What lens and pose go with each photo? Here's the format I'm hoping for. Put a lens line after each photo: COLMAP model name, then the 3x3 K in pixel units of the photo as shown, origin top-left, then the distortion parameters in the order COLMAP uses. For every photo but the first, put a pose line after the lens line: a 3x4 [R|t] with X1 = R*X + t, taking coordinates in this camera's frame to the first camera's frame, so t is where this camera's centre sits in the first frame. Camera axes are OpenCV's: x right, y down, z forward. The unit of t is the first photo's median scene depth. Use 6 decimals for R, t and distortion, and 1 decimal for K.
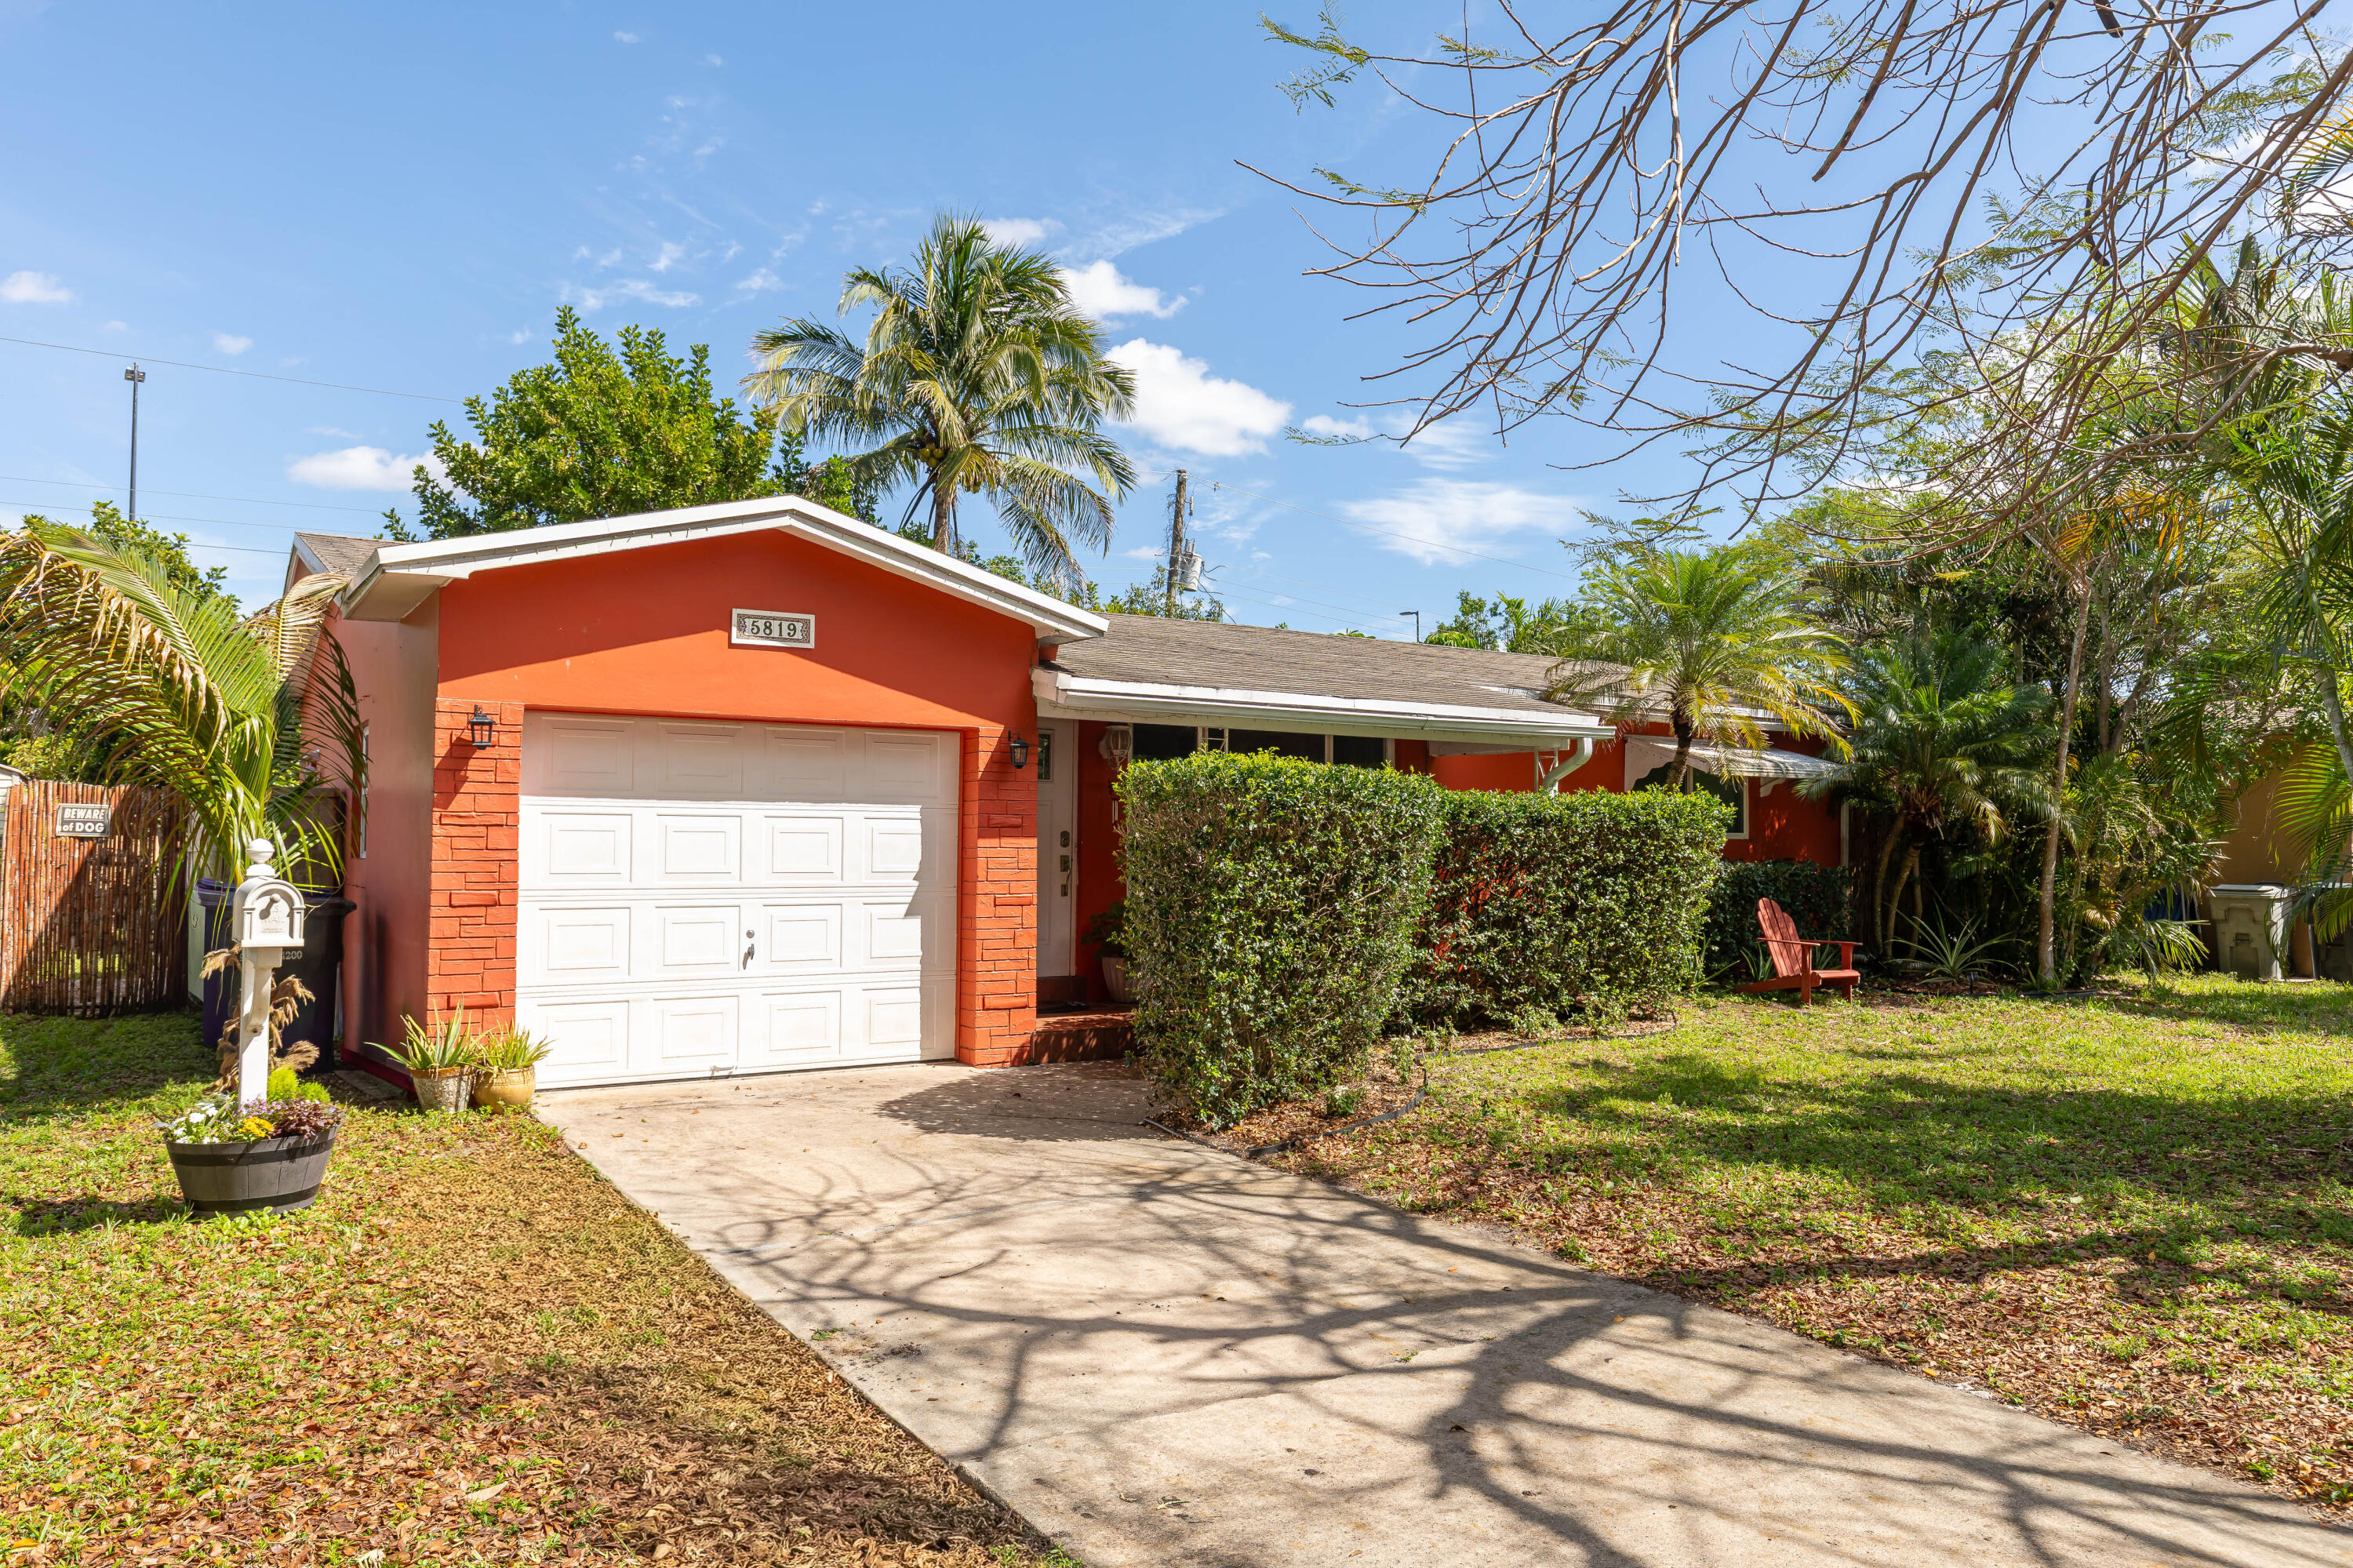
lens RADIAL K [[1576.9, 0, 1174.8], [0, 1576.9, 732.7], [0, 0, 1]] dist [-0.003322, -0.002147]
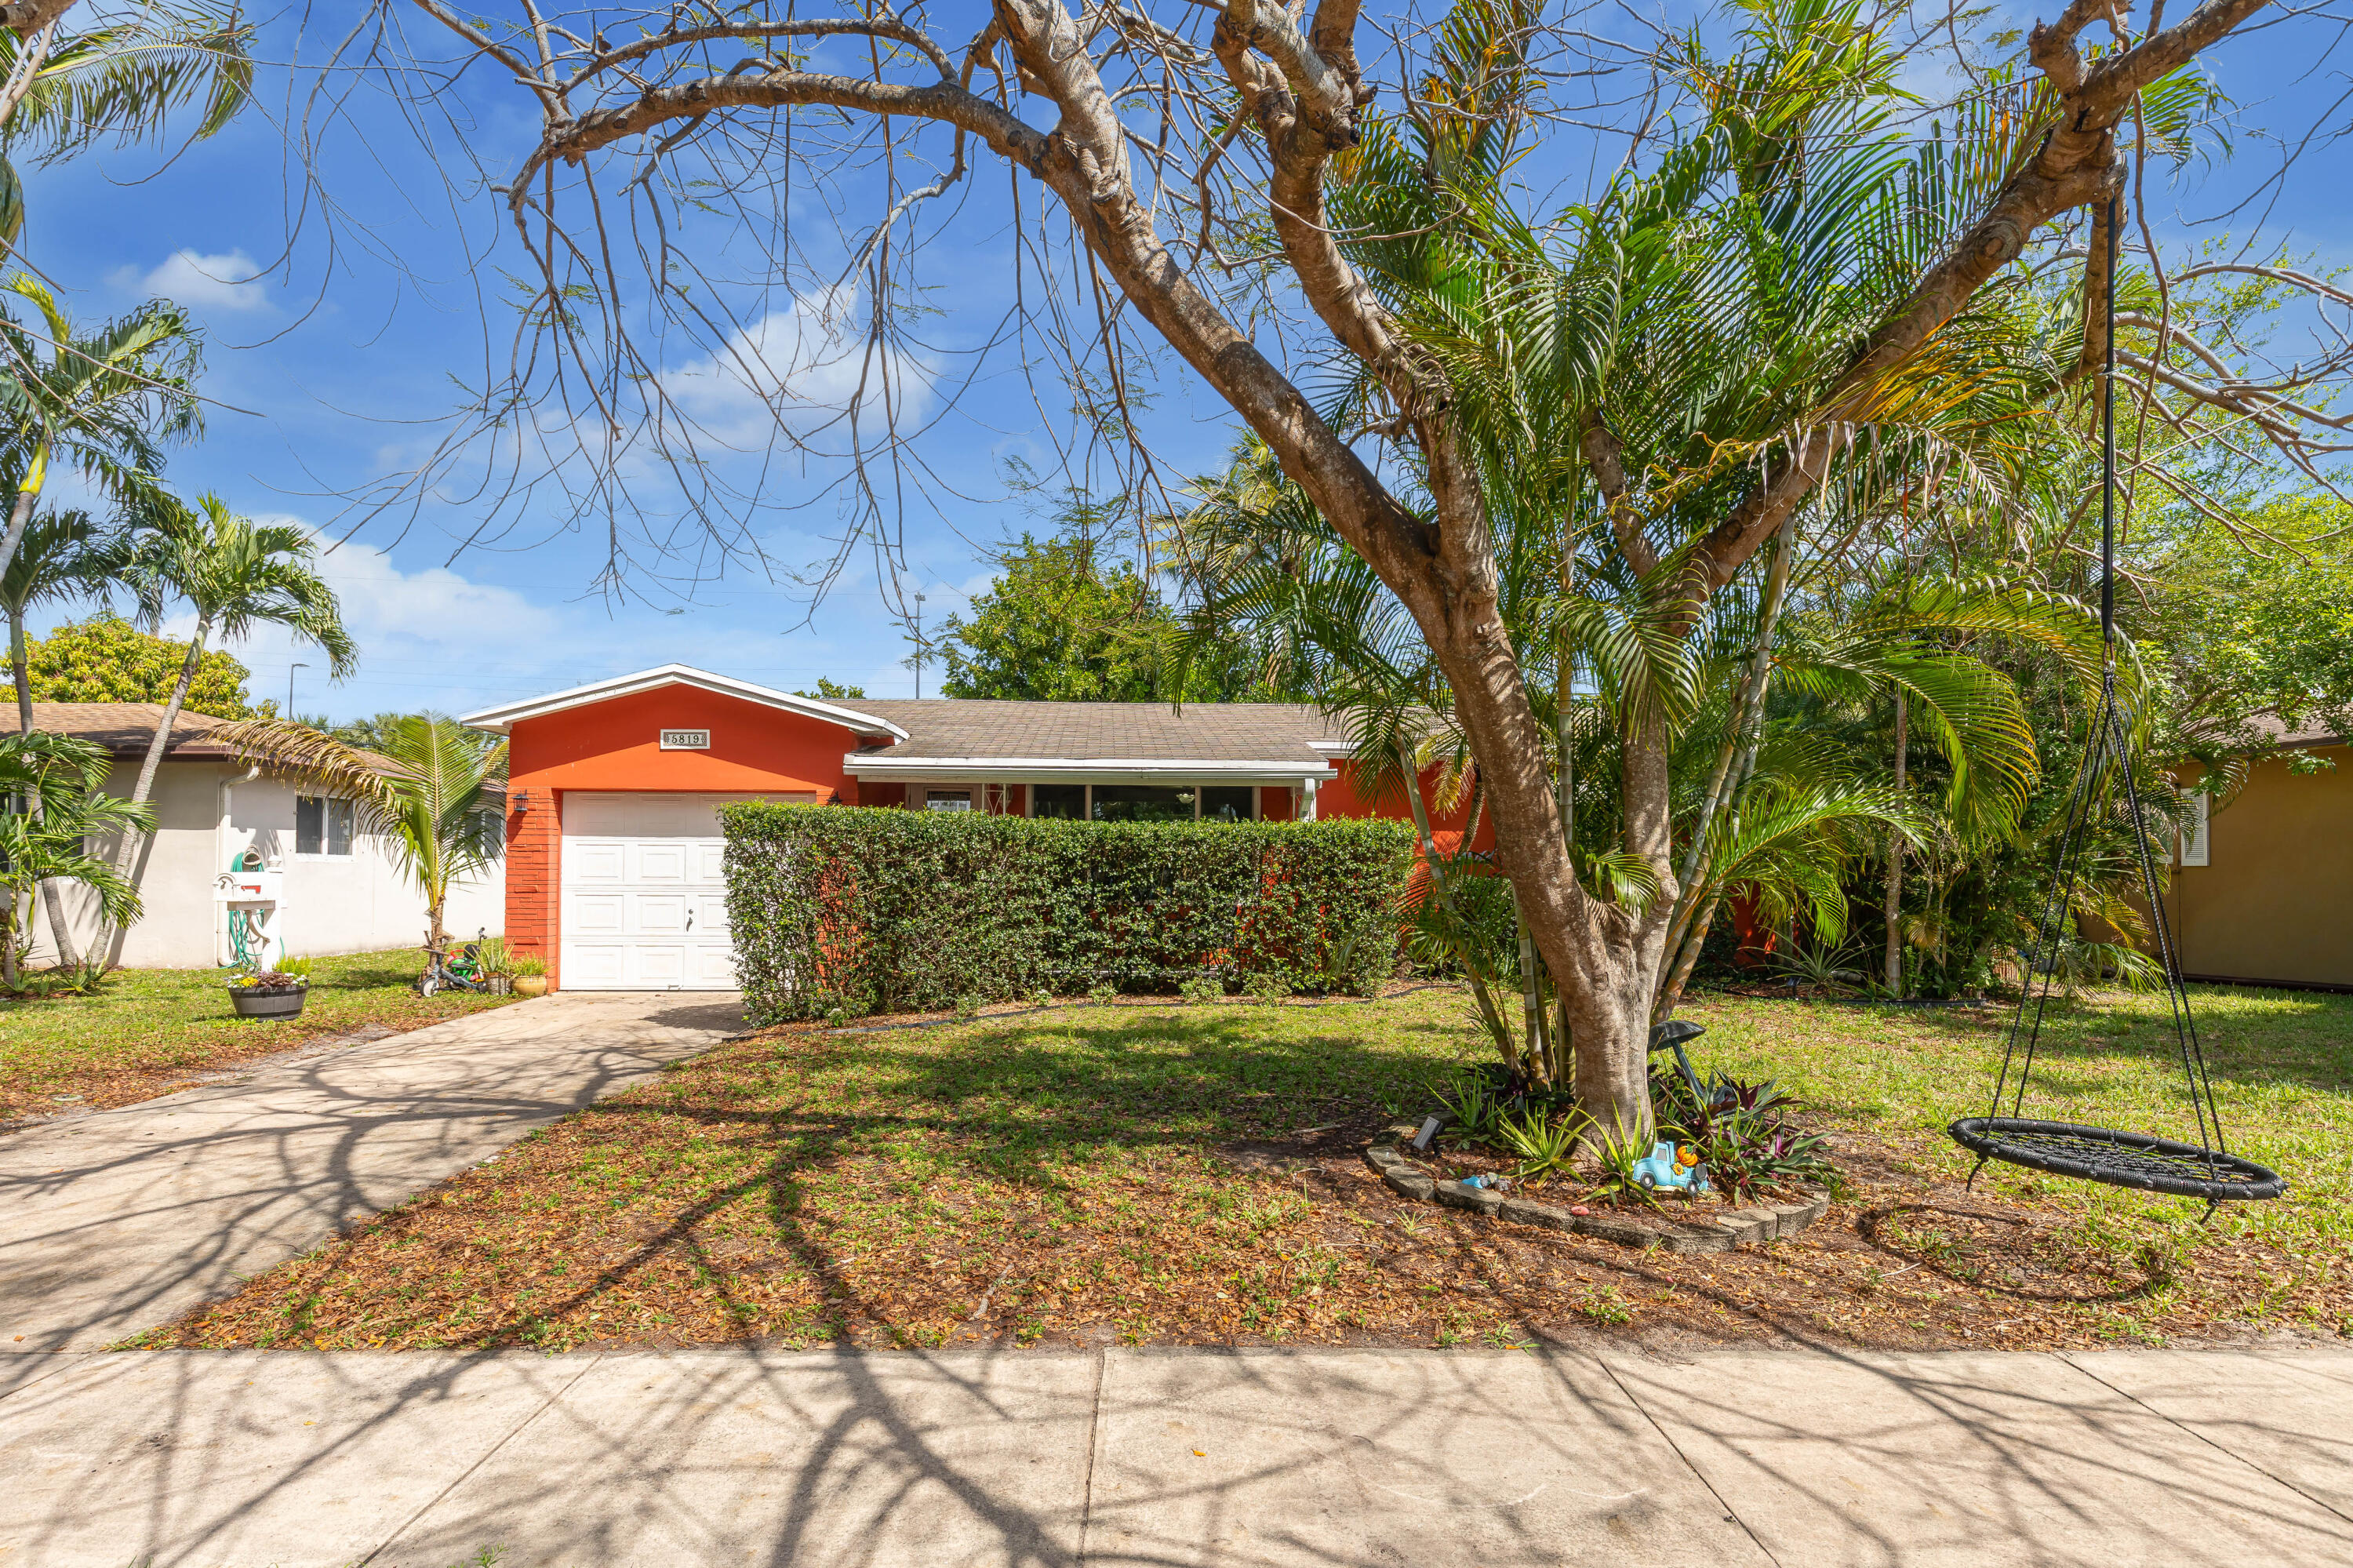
lens RADIAL K [[1147.7, 0, 1152.7], [0, 1147.7, 809.2], [0, 0, 1]] dist [-0.010191, 0.000070]
pose [[0.858869, -0.040733, -0.510574, 0.941736], [0.037551, 0.999158, -0.016545, 0.057932], [0.510818, -0.004963, 0.859675, 0.187767]]
